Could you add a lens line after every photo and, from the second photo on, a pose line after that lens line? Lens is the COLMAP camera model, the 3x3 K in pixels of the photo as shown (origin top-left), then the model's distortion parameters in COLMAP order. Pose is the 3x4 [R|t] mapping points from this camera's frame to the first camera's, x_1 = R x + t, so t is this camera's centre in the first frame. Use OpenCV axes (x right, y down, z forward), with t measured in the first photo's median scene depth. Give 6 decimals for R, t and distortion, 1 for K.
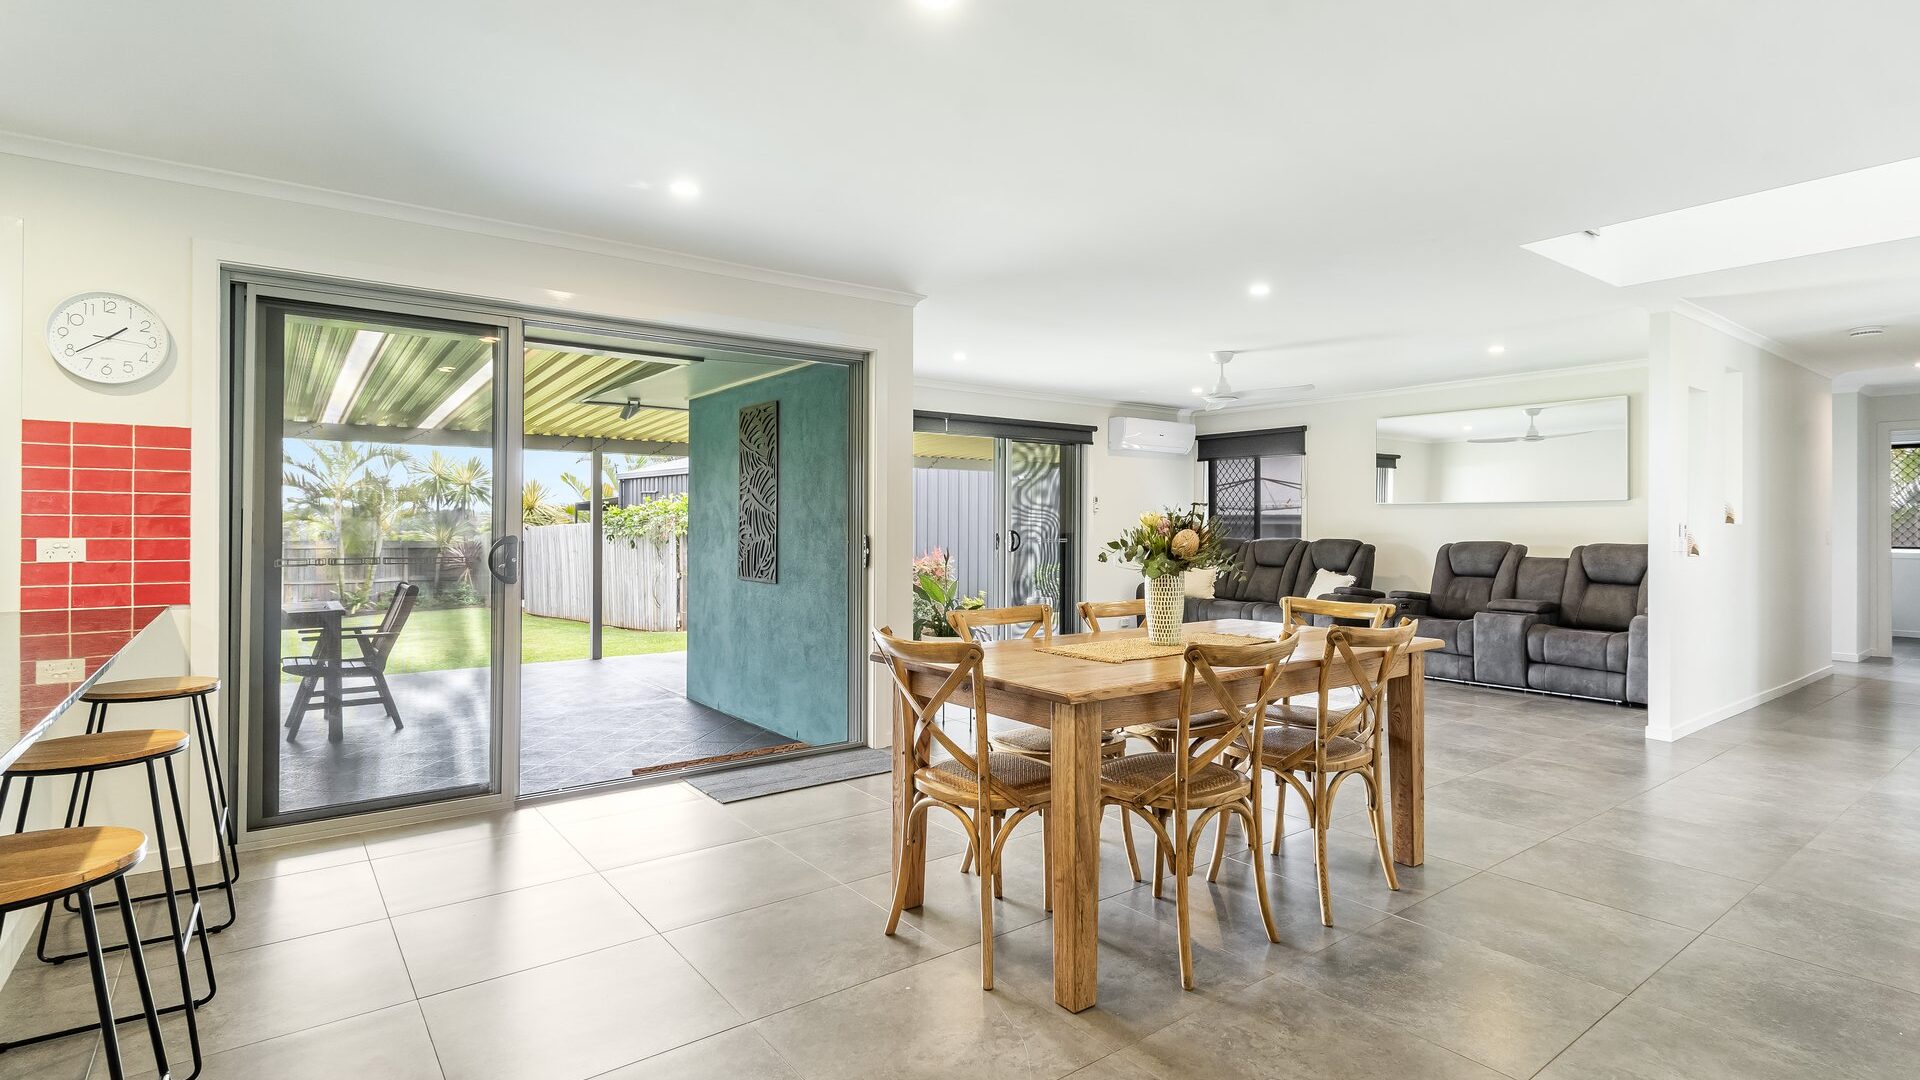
lens RADIAL K [[932.7, 0, 958.1], [0, 932.7, 518.0], [0, 0, 1]] dist [0.000672, -0.000322]
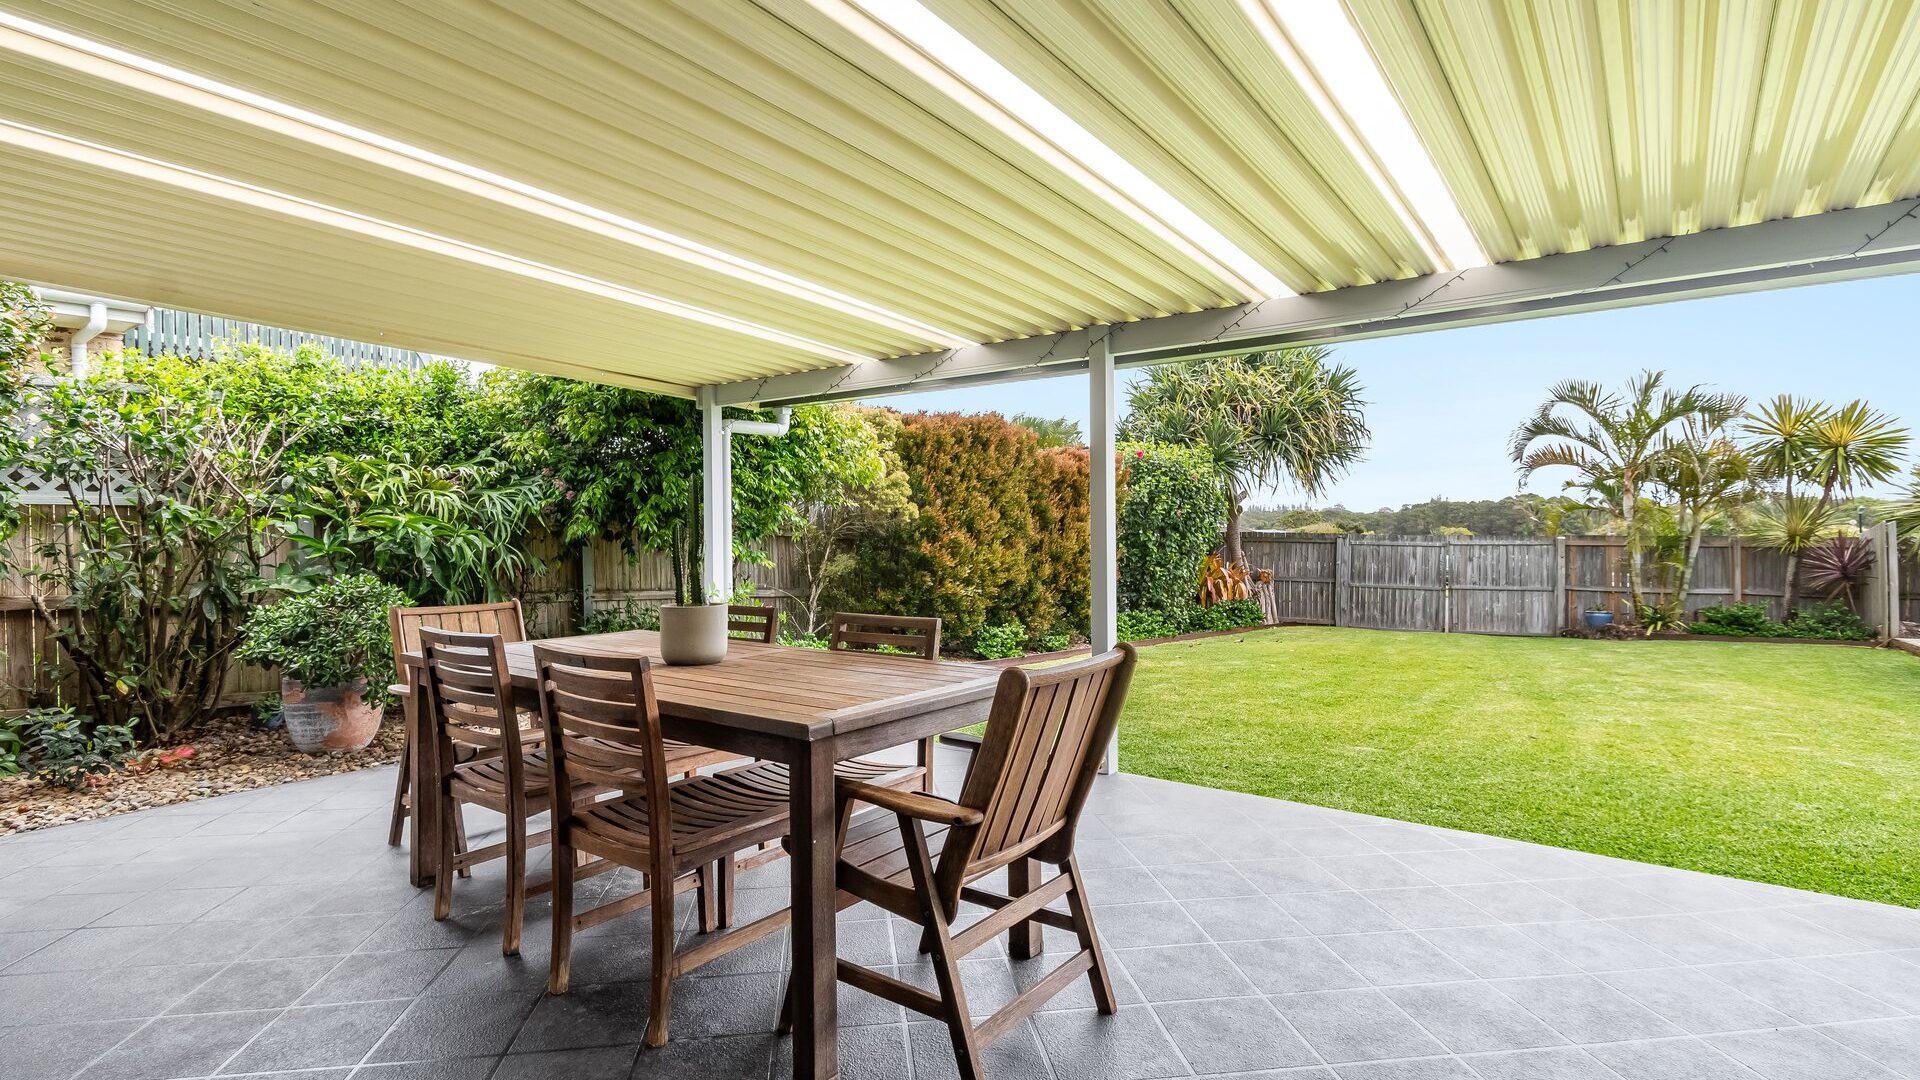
lens RADIAL K [[953.6, 0, 960.0], [0, 953.6, 540.0], [0, 0, 1]] dist [0.000064, -0.000046]
pose [[0.278604, 0.011705, -0.960335, -0.214937], [0.015409, 0.999743, 0.016656, 0.019178], [0.960282, -0.019438, 0.278352, 0.739267]]
